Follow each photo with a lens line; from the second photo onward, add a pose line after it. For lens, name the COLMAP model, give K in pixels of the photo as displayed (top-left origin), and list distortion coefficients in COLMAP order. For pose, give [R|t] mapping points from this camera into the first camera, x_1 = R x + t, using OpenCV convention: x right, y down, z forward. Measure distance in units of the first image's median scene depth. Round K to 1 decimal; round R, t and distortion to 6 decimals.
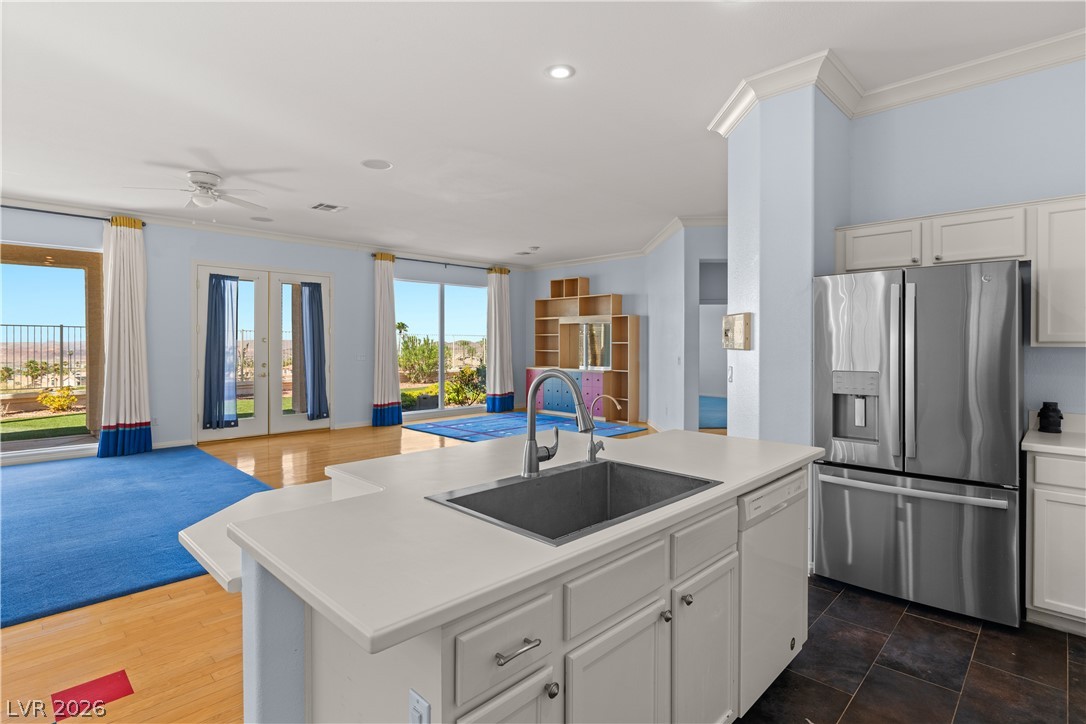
lens RADIAL K [[544.8, 0, 547.3], [0, 544.8, 344.9], [0, 0, 1]] dist [-0.001170, 0.000324]
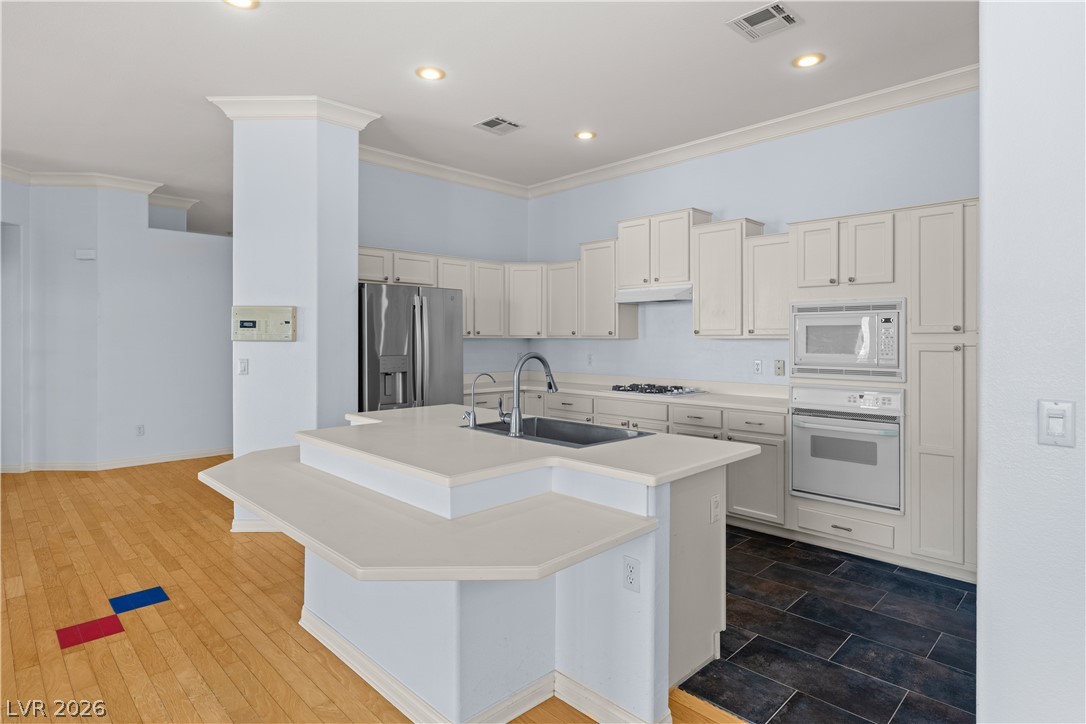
lens RADIAL K [[574.8, 0, 543.2], [0, 574.8, 337.7], [0, 0, 1]] dist [0.000193, 0.000039]
pose [[0.019352, 0.000144, 0.999813, -0.974467], [0.002235, 0.999997, -0.000187, 0.004541], [-0.999810, 0.002238, 0.019352, 0.635318]]
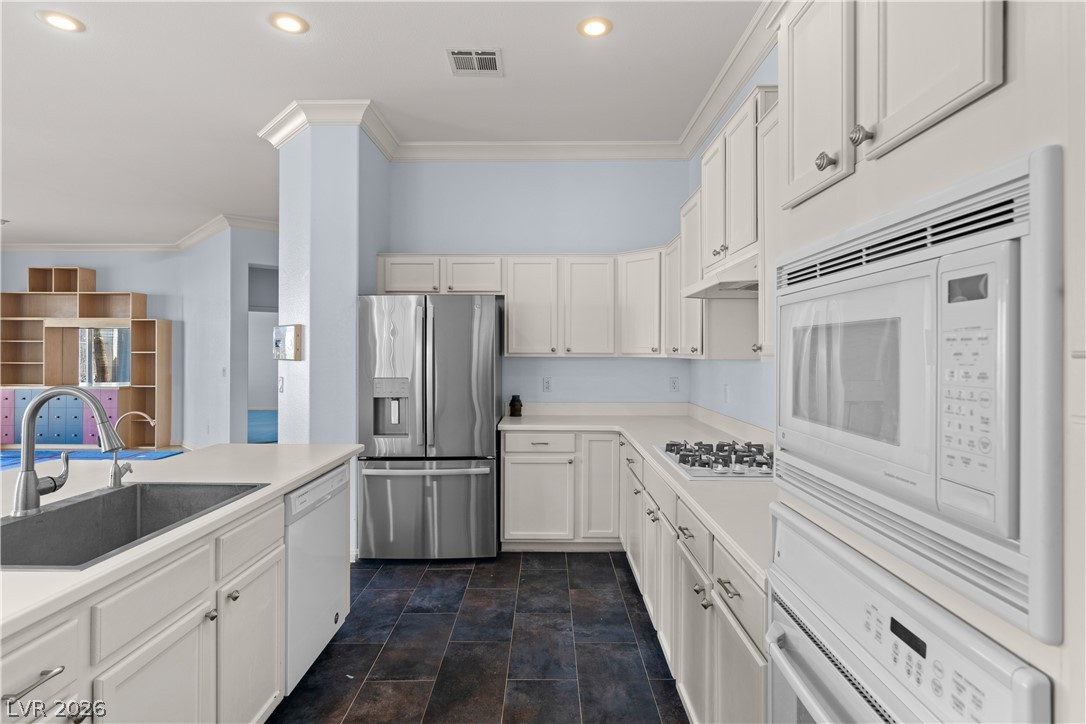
lens RADIAL K [[554.0, 0, 546.6], [0, 554.0, 351.9], [0, 0, 1]] dist [-0.002212, 0.000007]
pose [[0.721102, 0.001764, 0.692827, -0.028825], [0.001068, 0.999993, -0.003658, -0.003557], [-0.692828, 0.003378, 0.721095, -0.113977]]
